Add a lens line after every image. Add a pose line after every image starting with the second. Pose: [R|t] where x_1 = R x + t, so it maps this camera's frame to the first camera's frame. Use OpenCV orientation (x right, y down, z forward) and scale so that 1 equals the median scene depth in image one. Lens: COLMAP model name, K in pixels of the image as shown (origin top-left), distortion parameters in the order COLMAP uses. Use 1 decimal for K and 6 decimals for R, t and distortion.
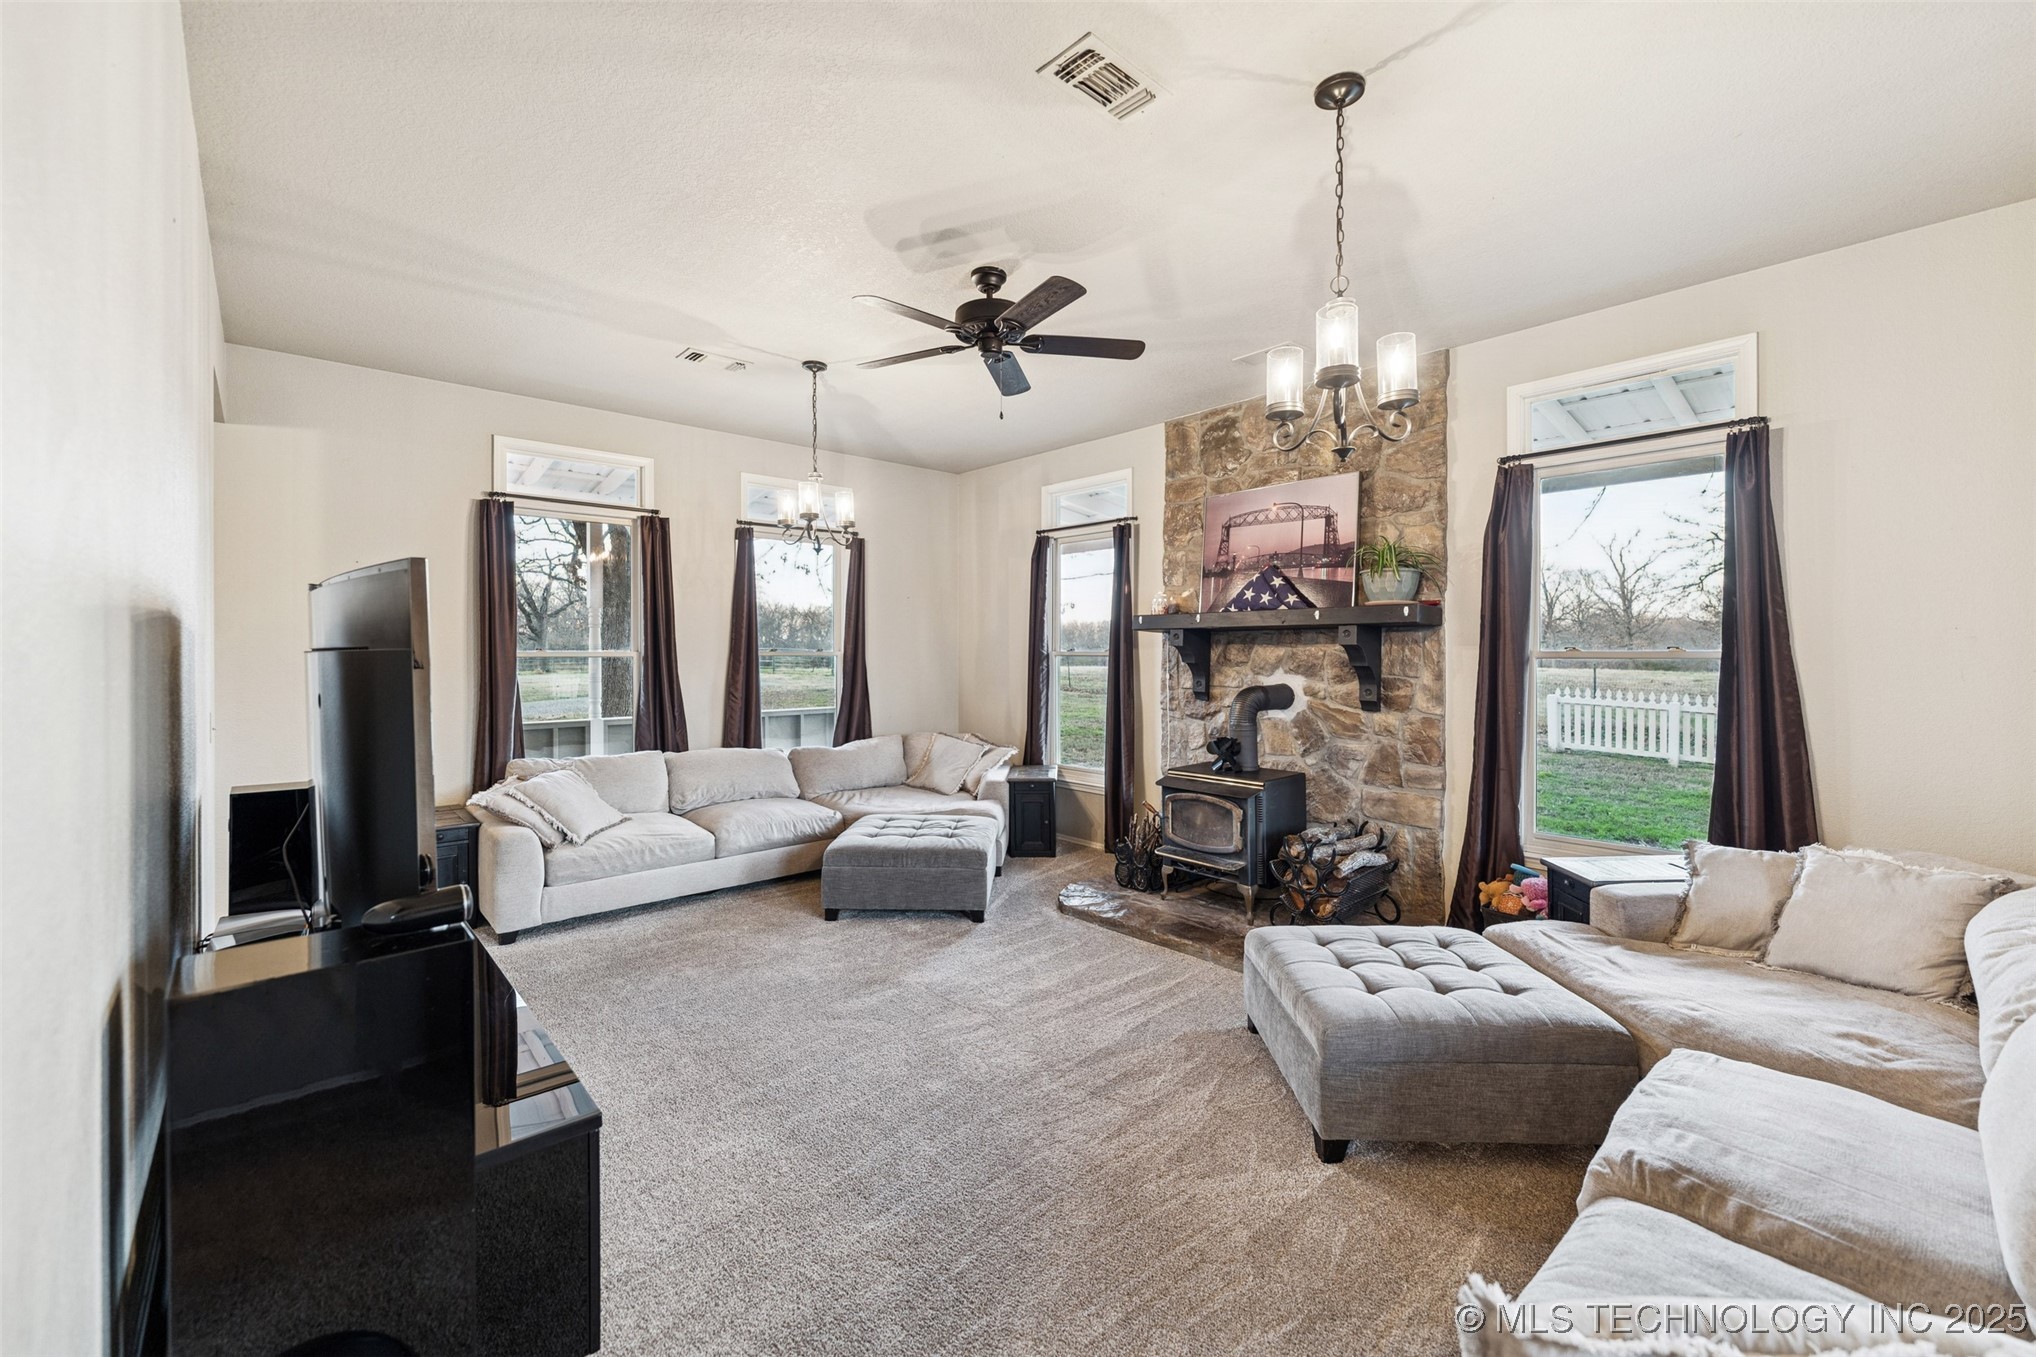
lens RADIAL K [[833.4, 0, 1013.7], [0, 833.4, 650.0], [0, 0, 1]] dist [0.000934, -0.000926]
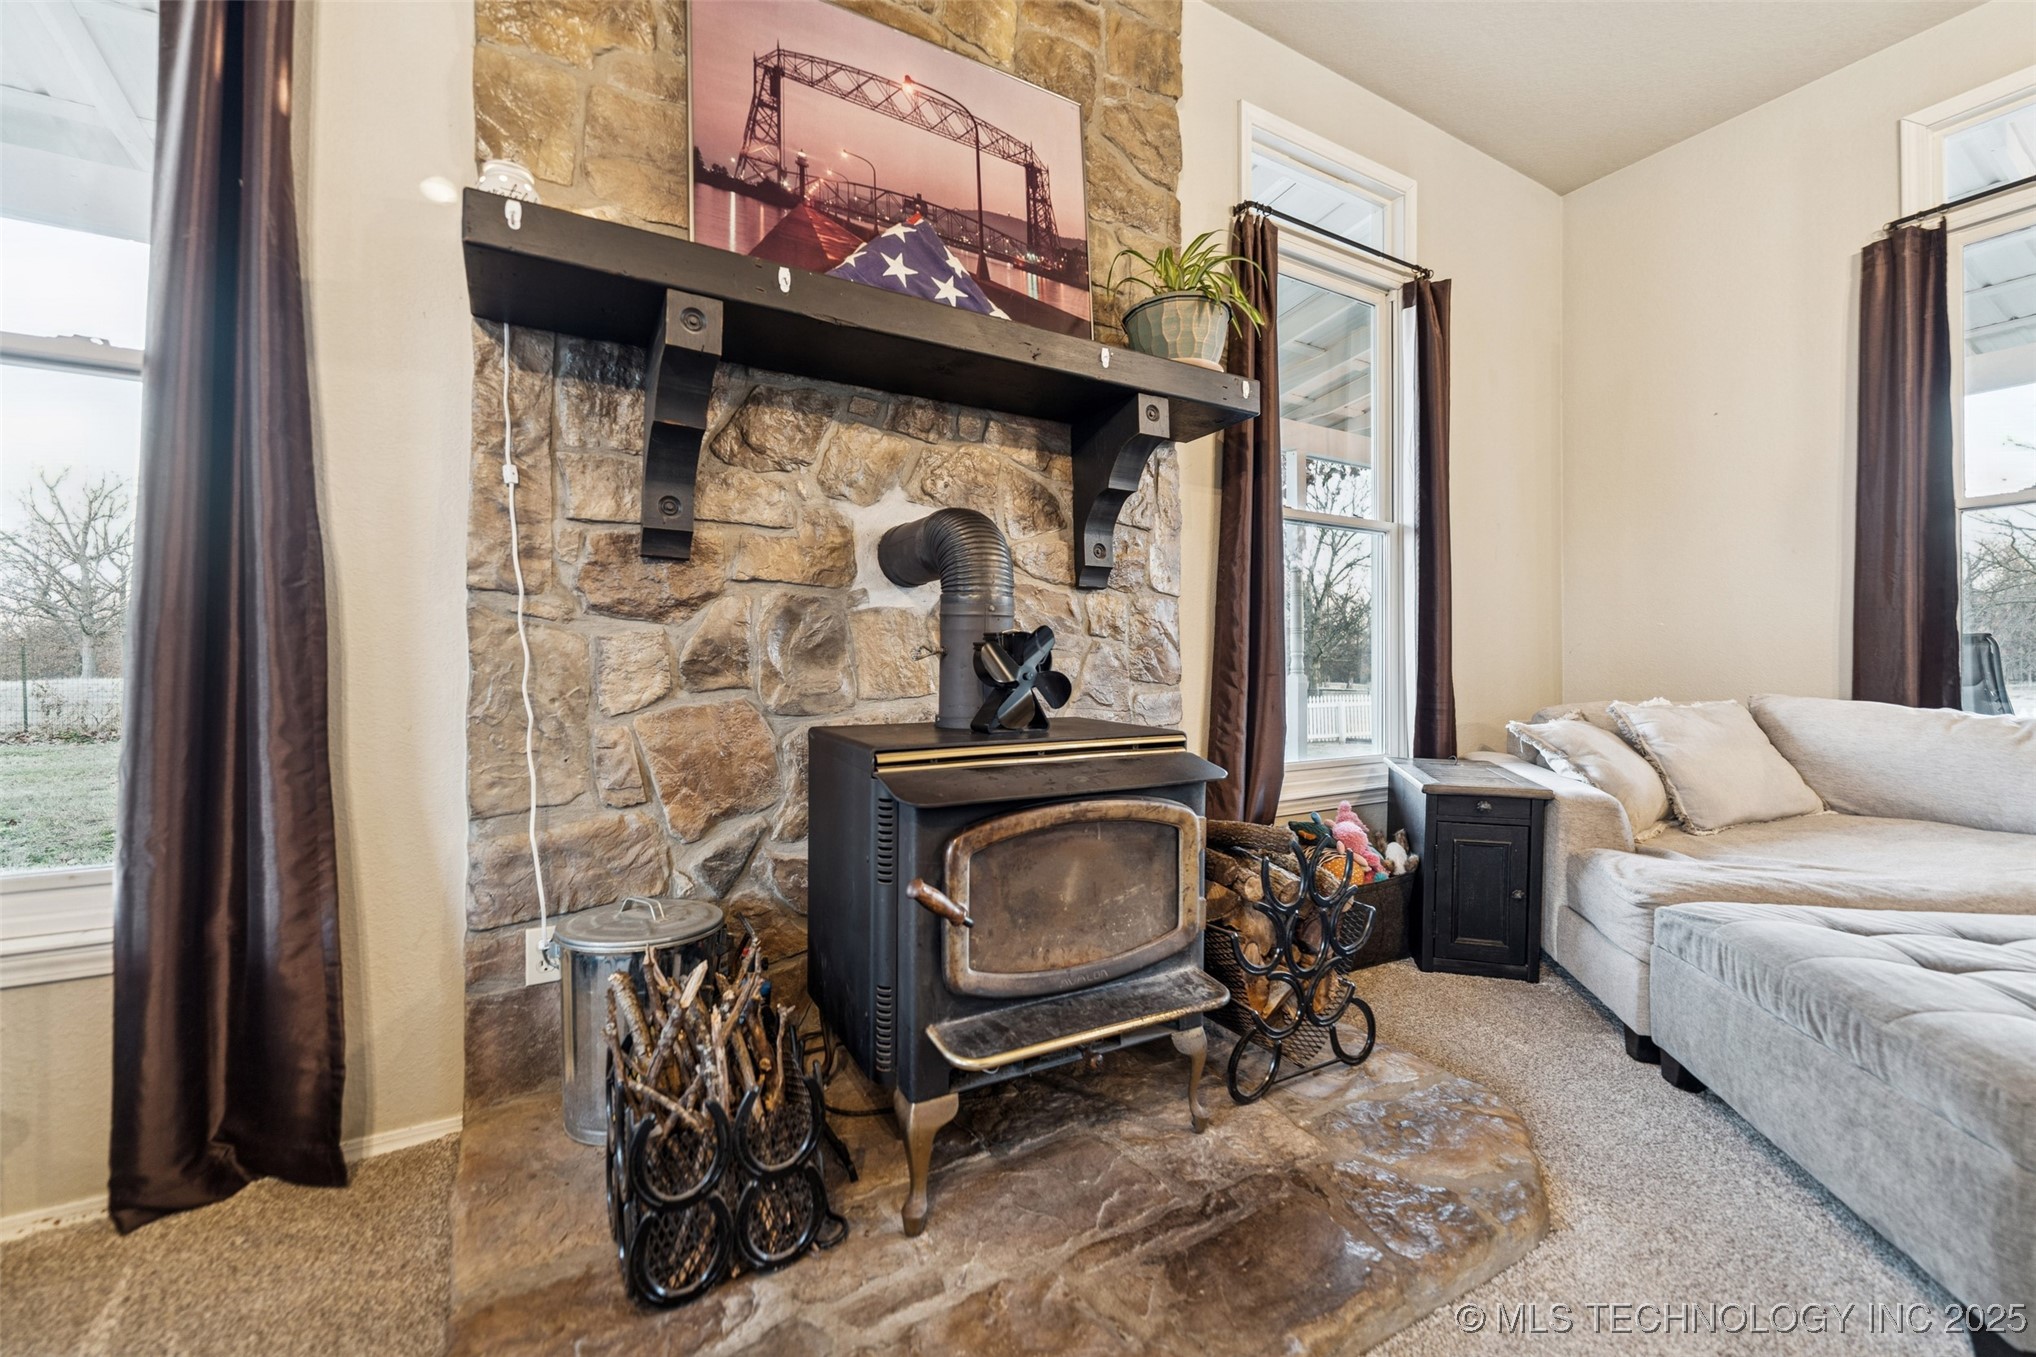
lens RADIAL K [[837.6, 0, 1024.6], [0, 837.6, 663.8], [0, 0, 1]] dist [0.000528, -0.000150]
pose [[0.195028, 0.006435, 0.980776, -0.074643], [0.001913, 0.999974, -0.006941, 0.114202], [-0.980796, 0.003230, 0.195011, 0.877758]]
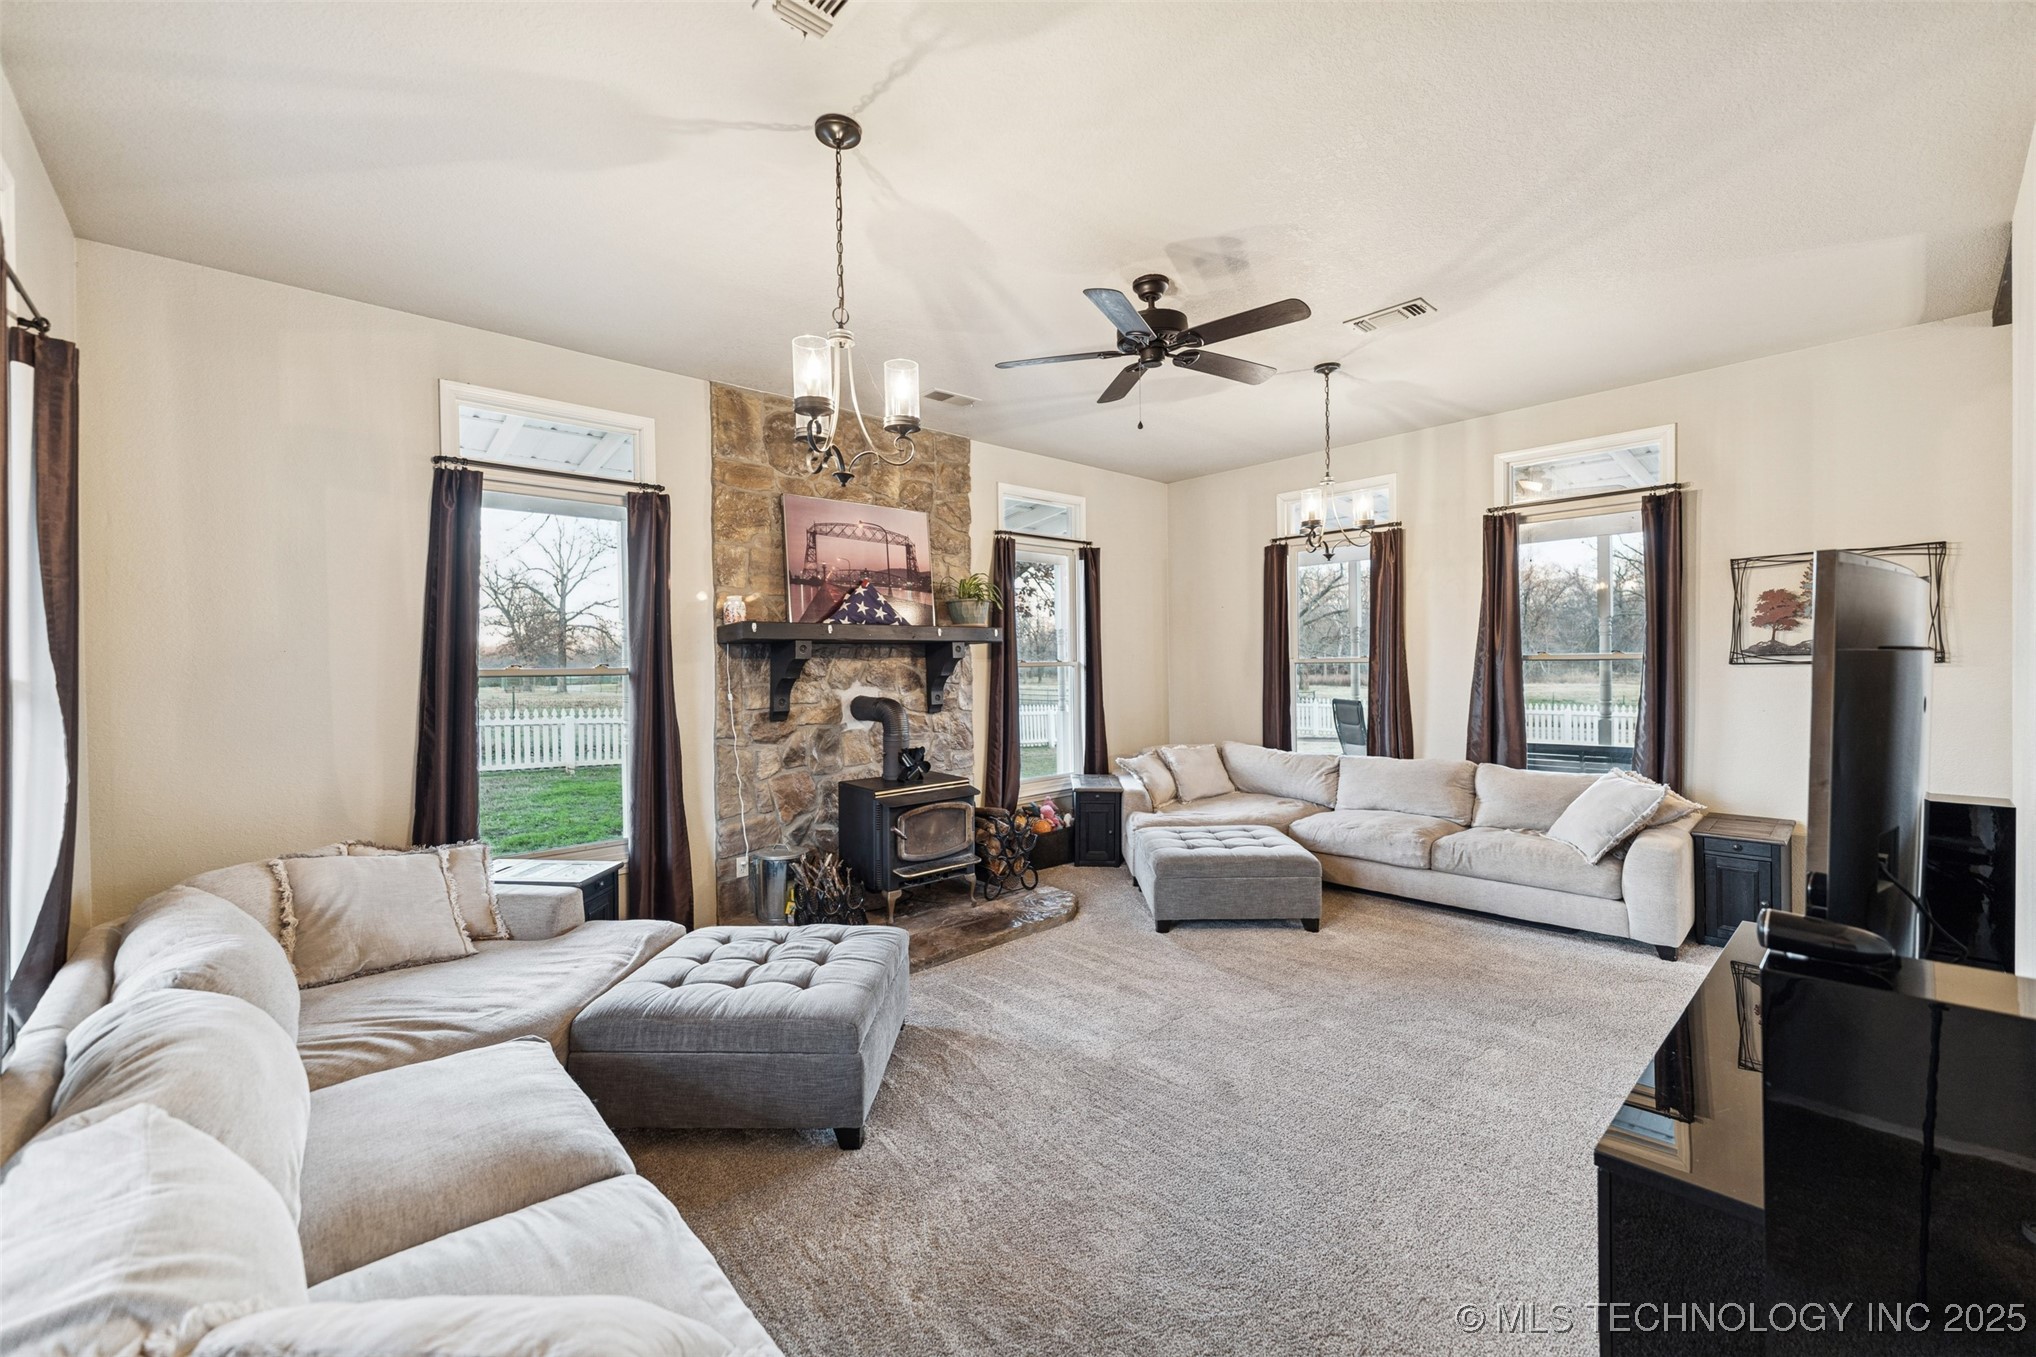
lens RADIAL K [[820.1, 0, 1025.4], [0, 820.1, 666.5], [0, 0, 1]] dist [0.001326, -0.000093]
pose [[-0.012357, 0.000335, 0.999924, -0.712971], [0.015543, 0.999879, -0.000143, 0.007244], [-0.999803, 0.015540, -0.012361, 0.822676]]
